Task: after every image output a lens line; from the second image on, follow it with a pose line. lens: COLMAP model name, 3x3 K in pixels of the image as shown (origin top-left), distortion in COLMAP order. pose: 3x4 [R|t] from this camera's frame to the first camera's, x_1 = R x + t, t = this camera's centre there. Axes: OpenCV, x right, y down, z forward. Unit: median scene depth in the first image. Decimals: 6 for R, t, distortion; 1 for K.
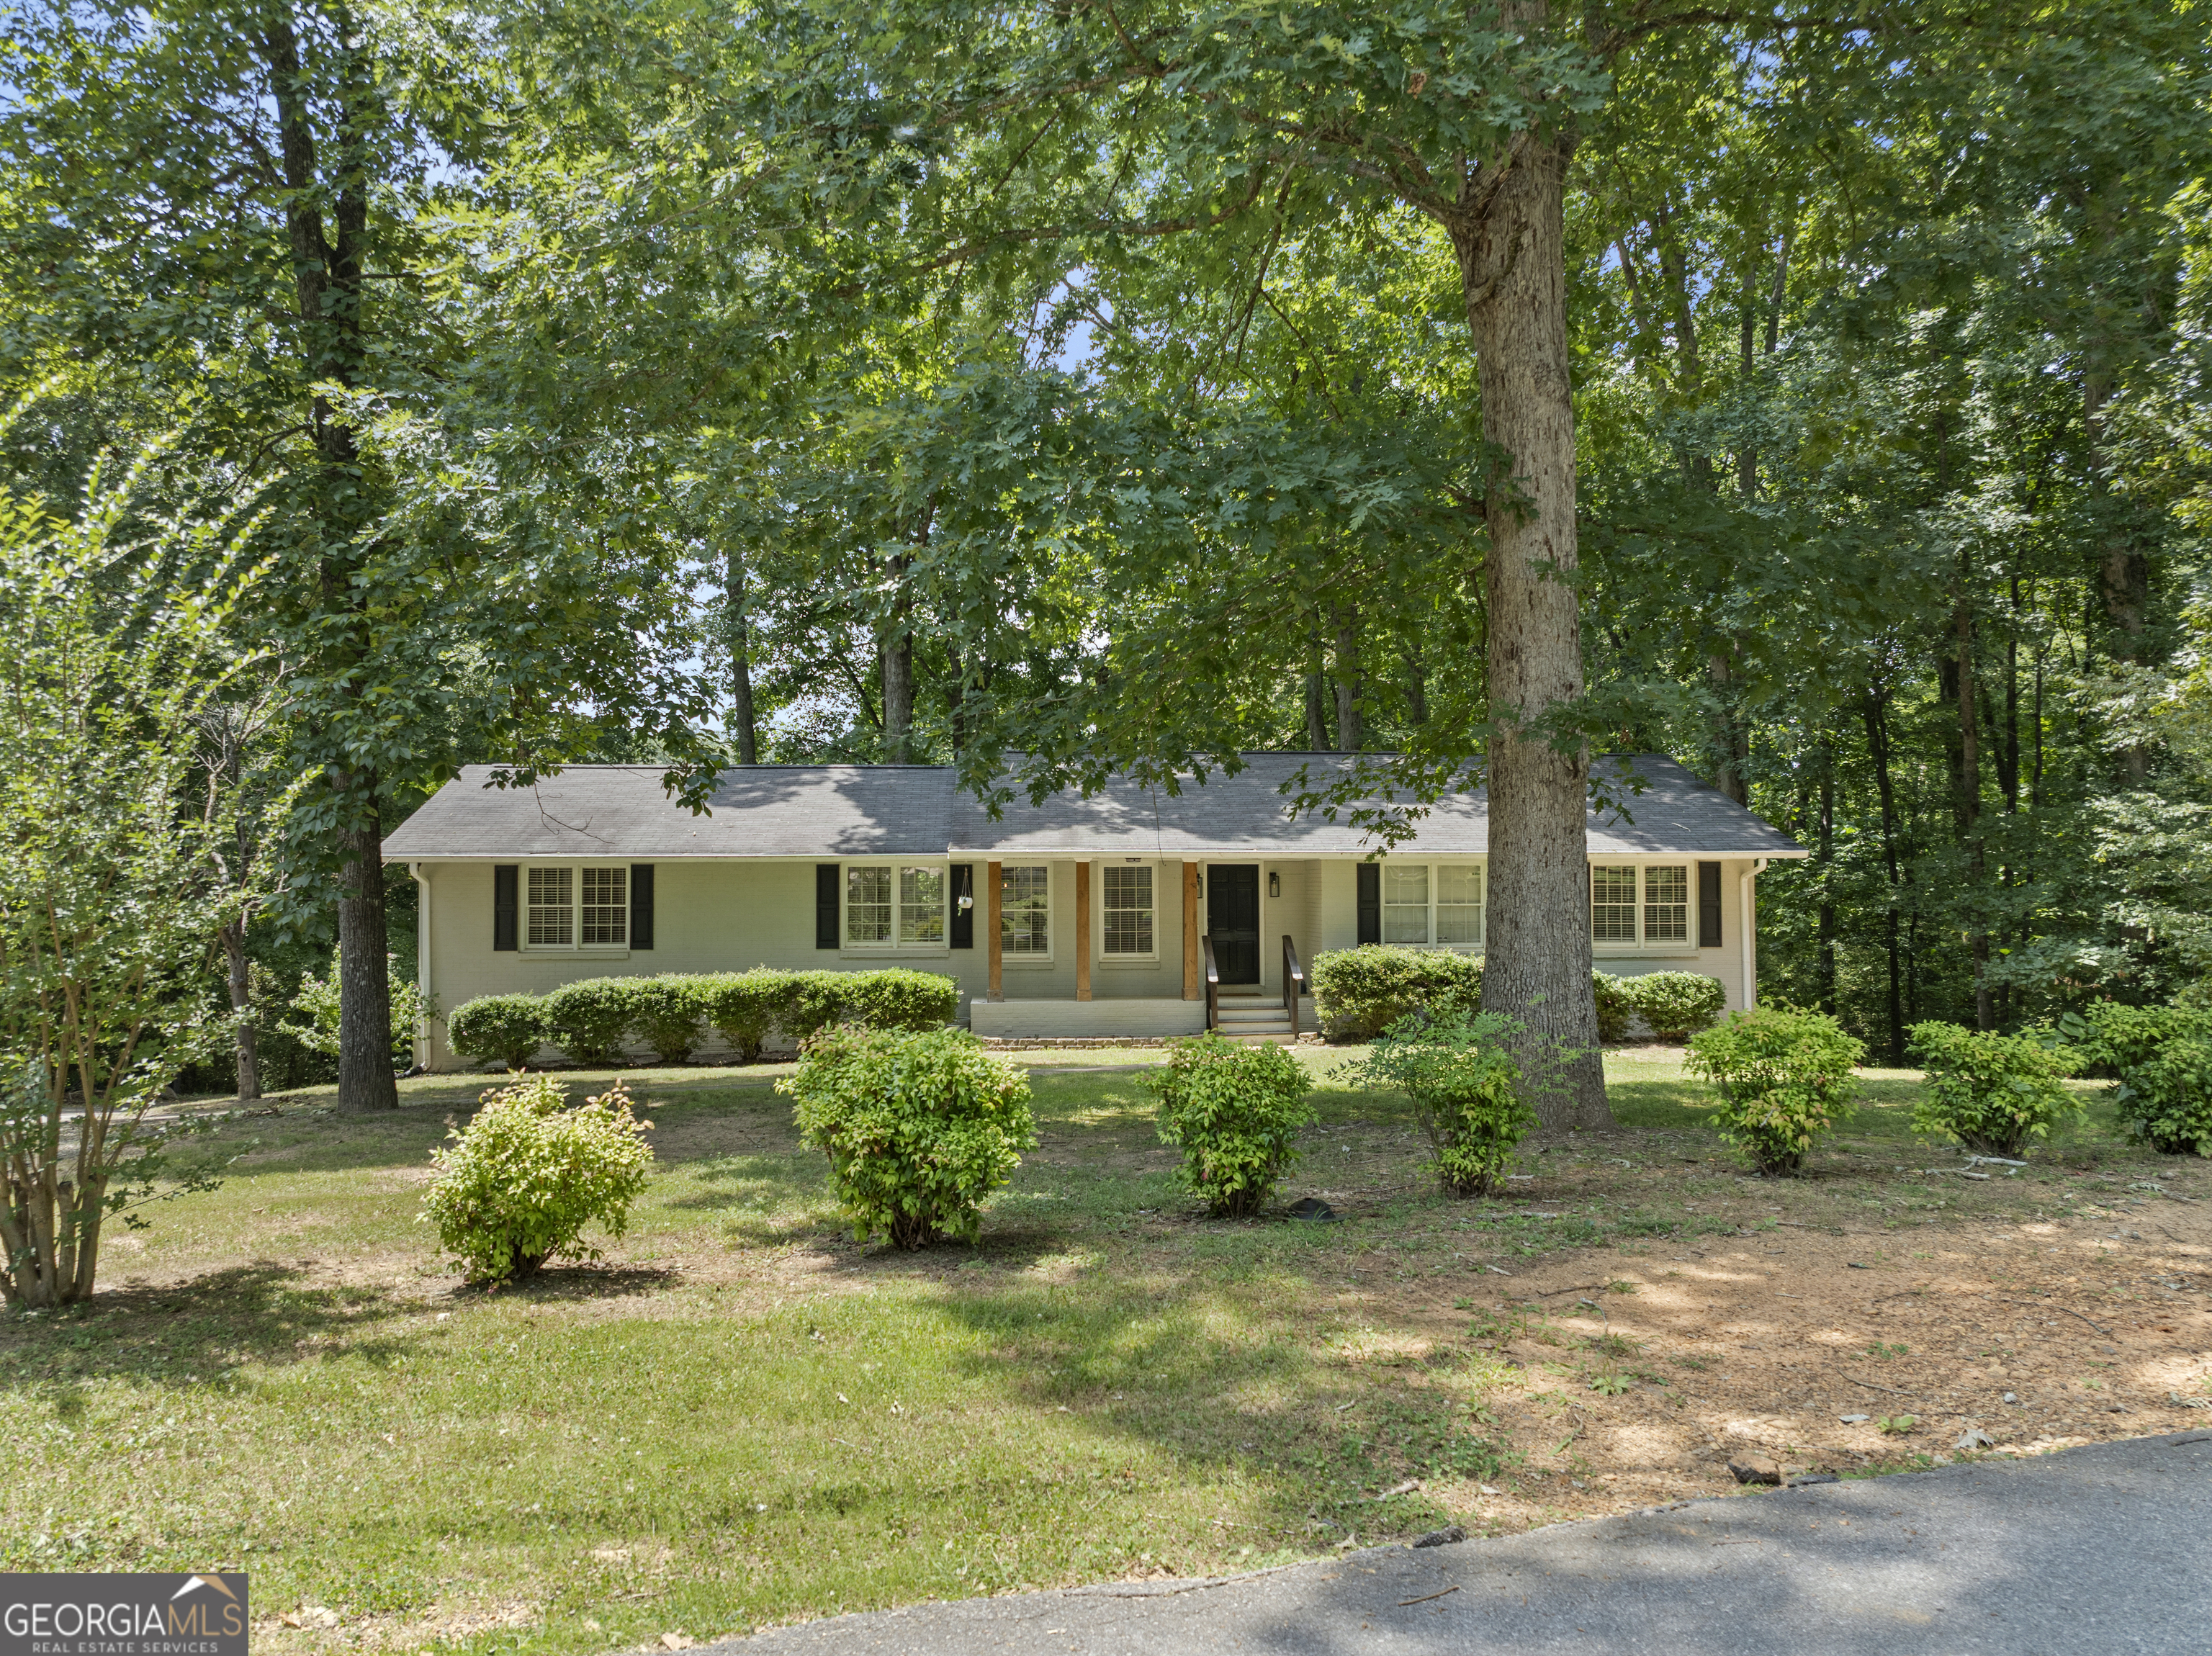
lens RADIAL K [[1557.3, 0, 1104.2], [0, 1557.3, 799.2], [0, 0, 1]] dist [-0.052069, 0.022196]
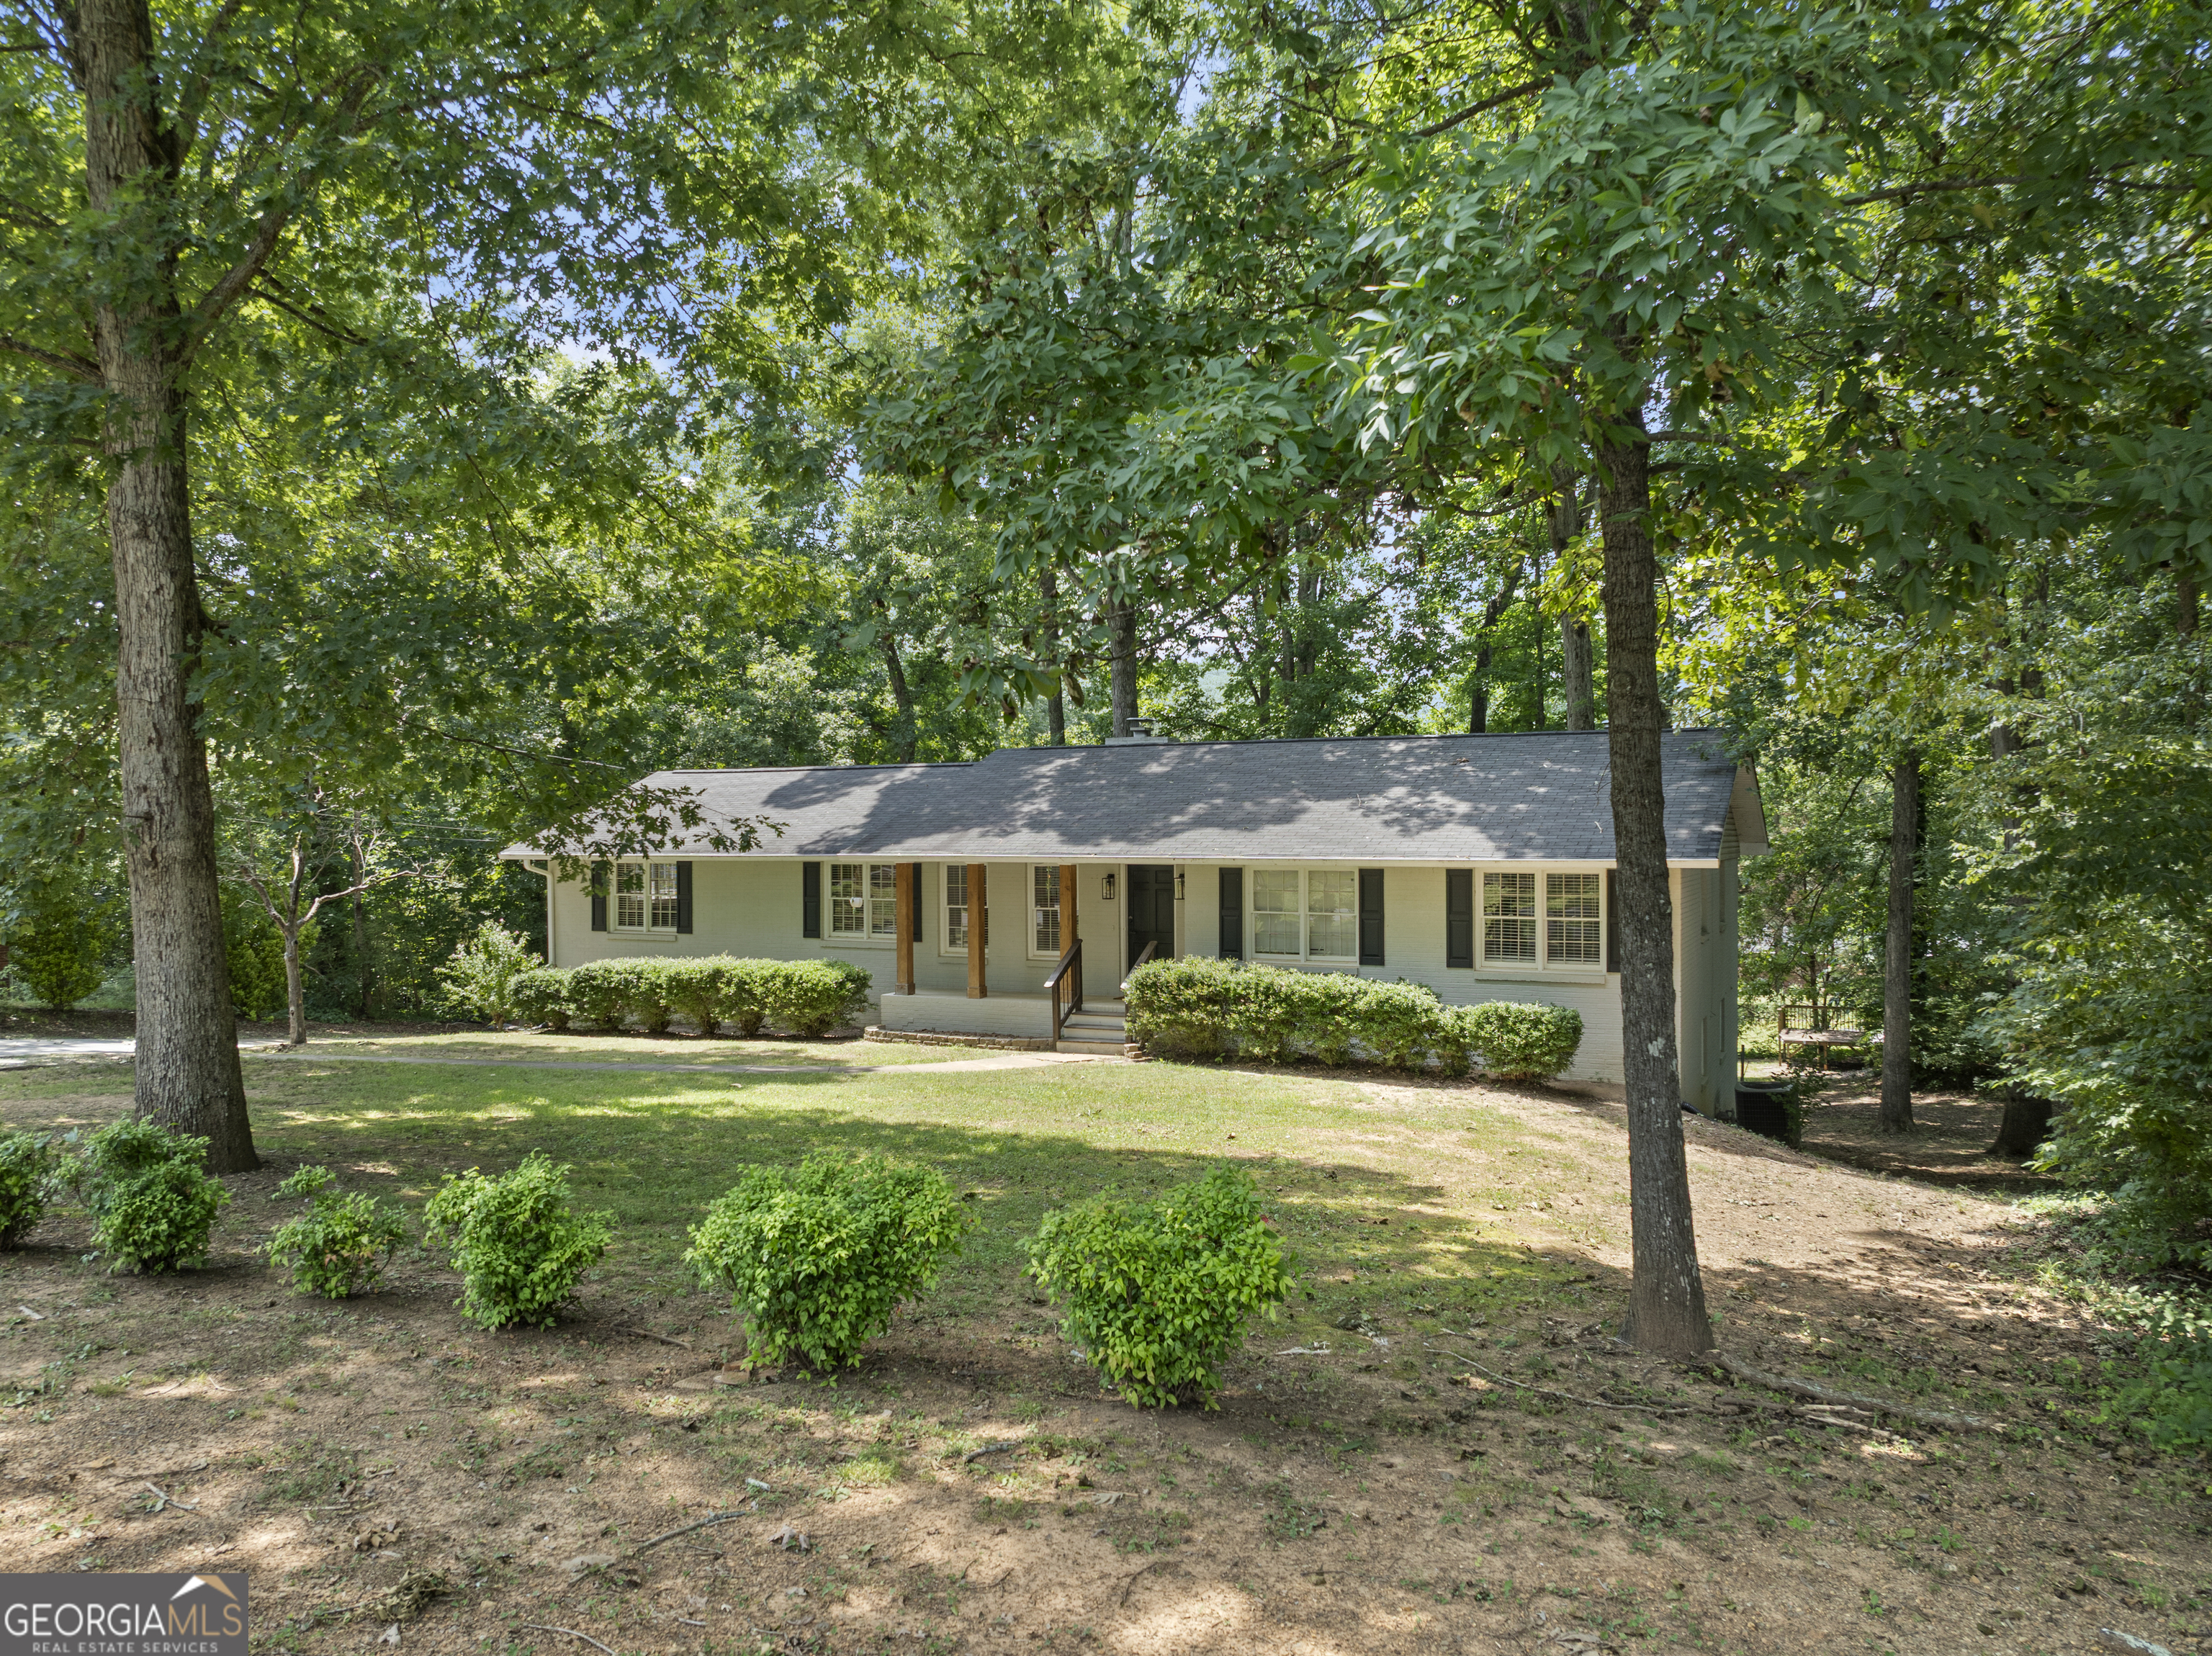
lens RADIAL K [[1589.0, 0, 1106.0], [0, 1589.0, 828.0], [0, 0, 1]] dist [-0.042086, -0.001938]
pose [[0.863532, -0.000735, -0.504294, 0.590615], [0.030645, 0.998227, 0.051021, -0.034392], [0.503362, -0.059513, 0.862024, 0.134059]]
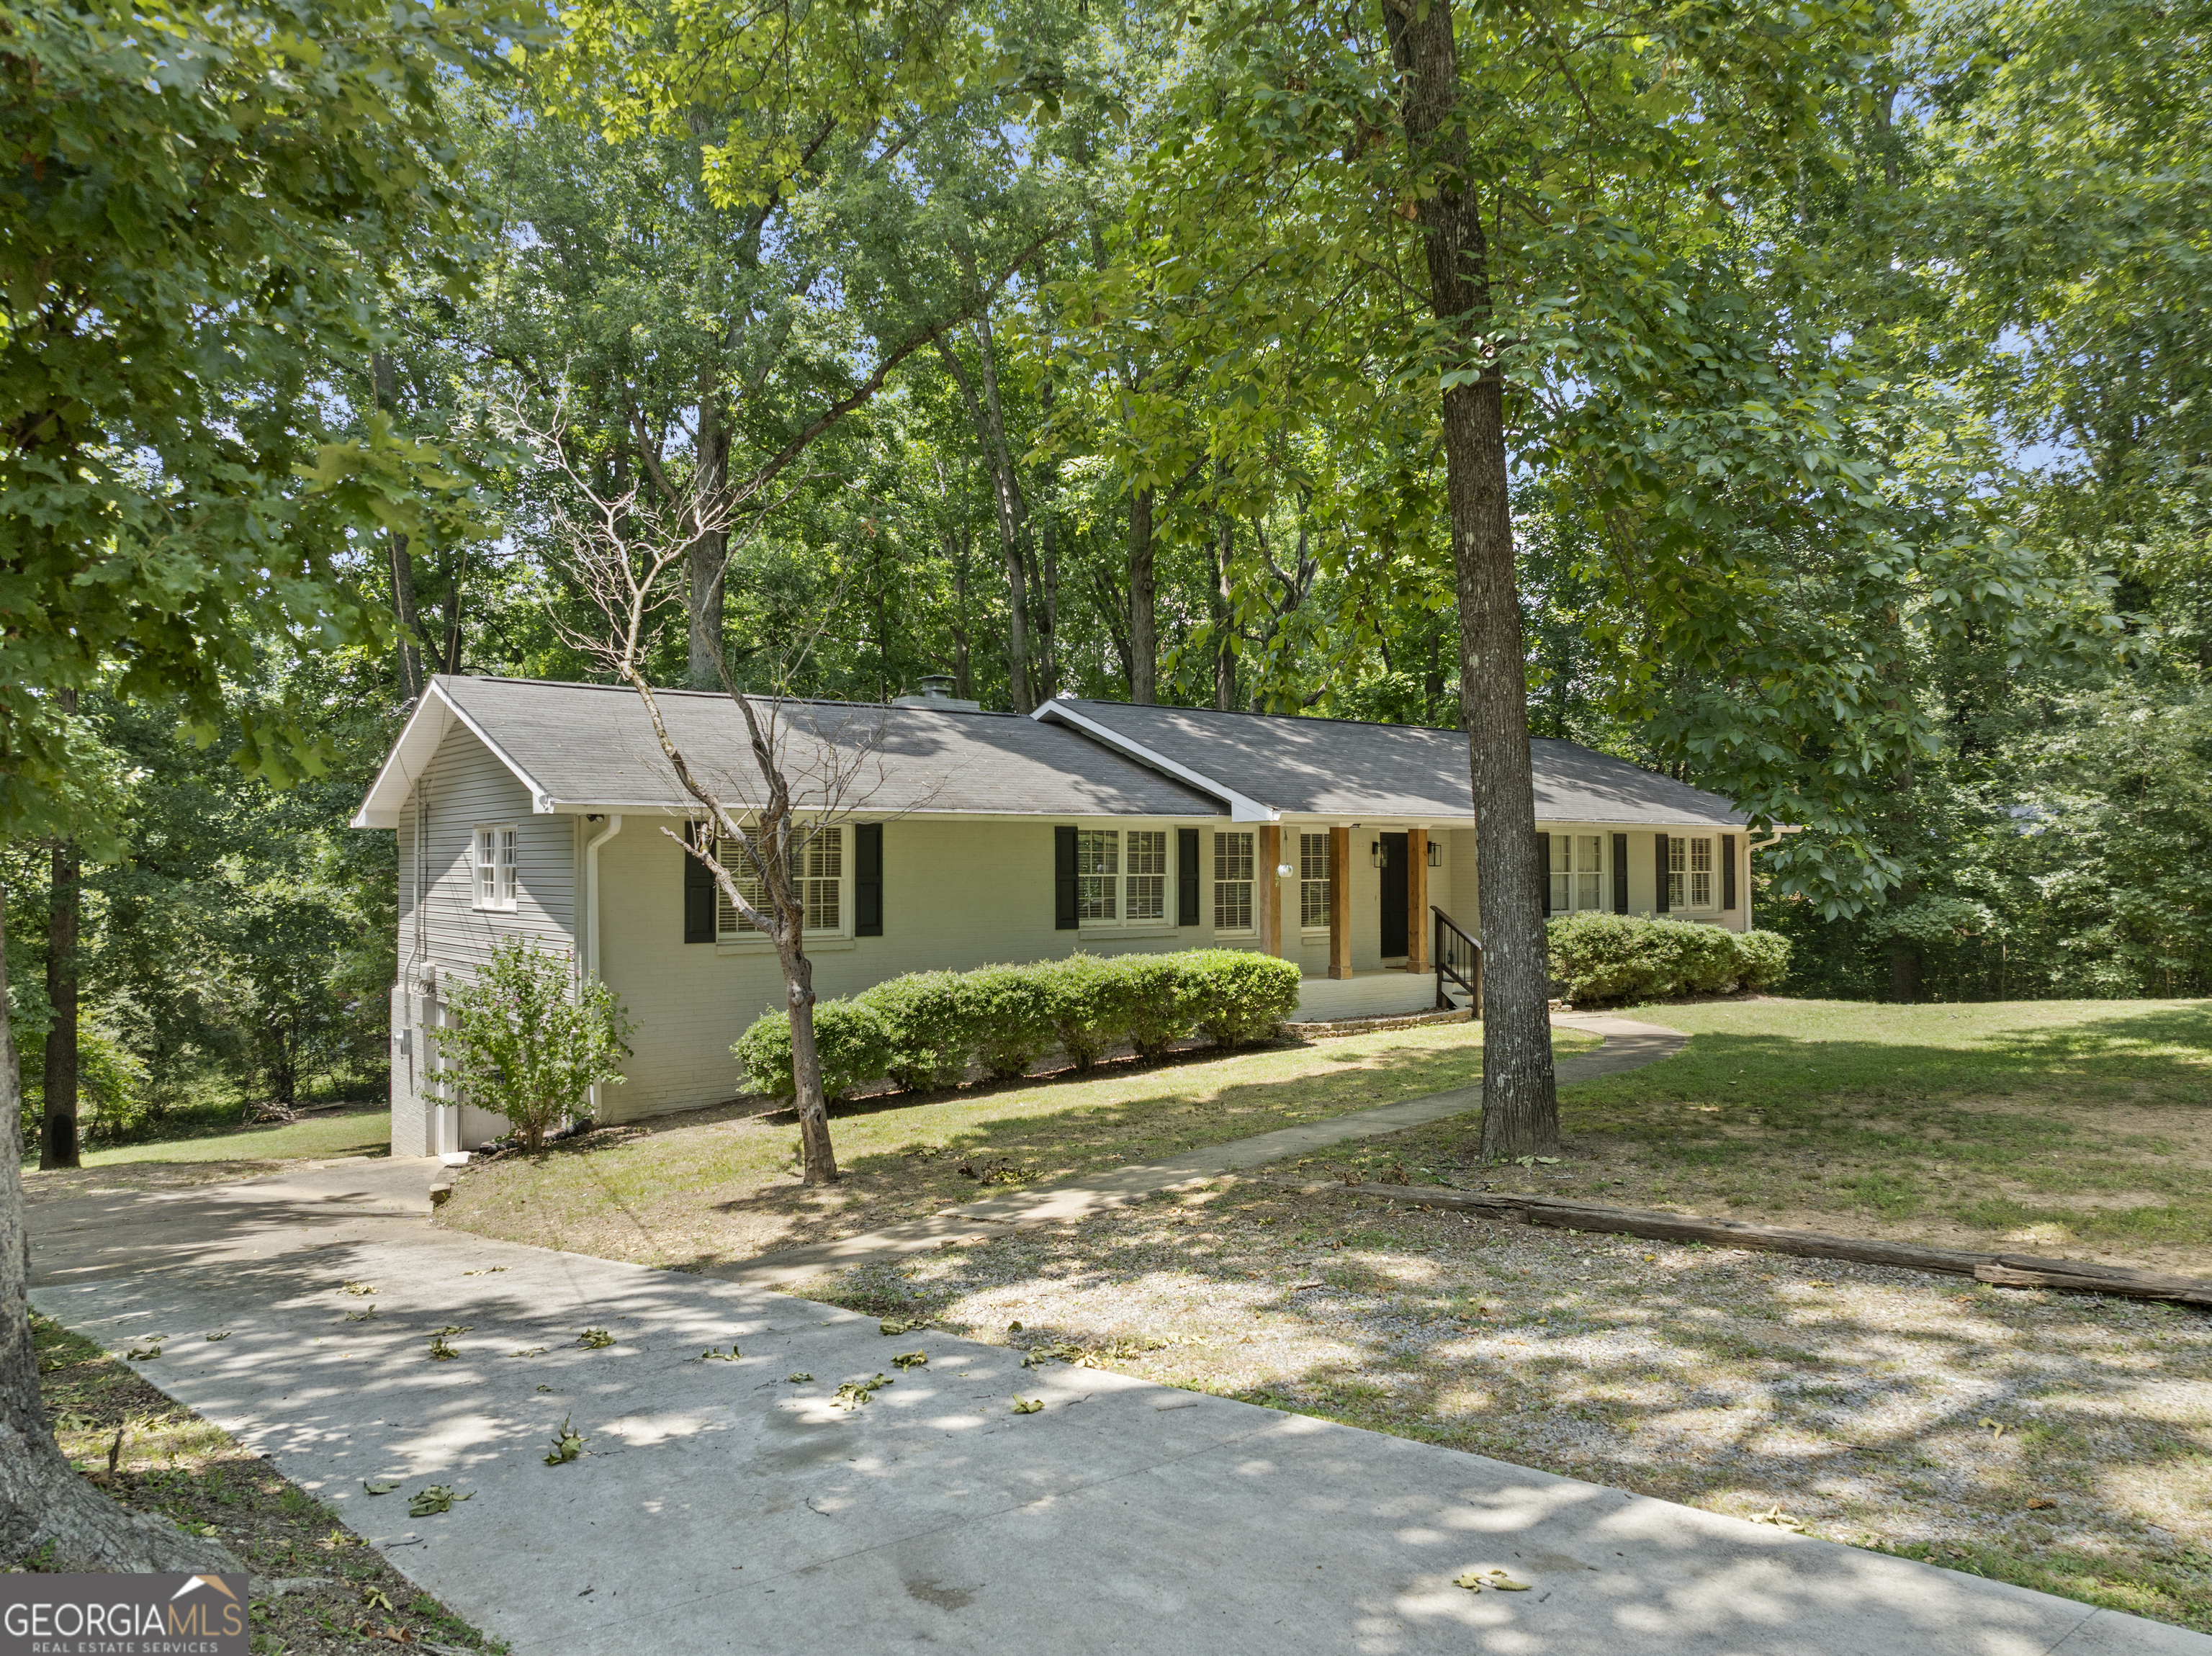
lens RADIAL K [[1575.6, 0, 1106.0], [0, 1575.6, 828.0], [0, 0, 1]] dist [-0.040340, -0.001221]
pose [[0.827980, 0.012956, 0.560608, -0.643215], [-0.028195, 0.999430, 0.018544, 0.027254], [-0.560048, -0.031161, 0.827874, 0.309199]]
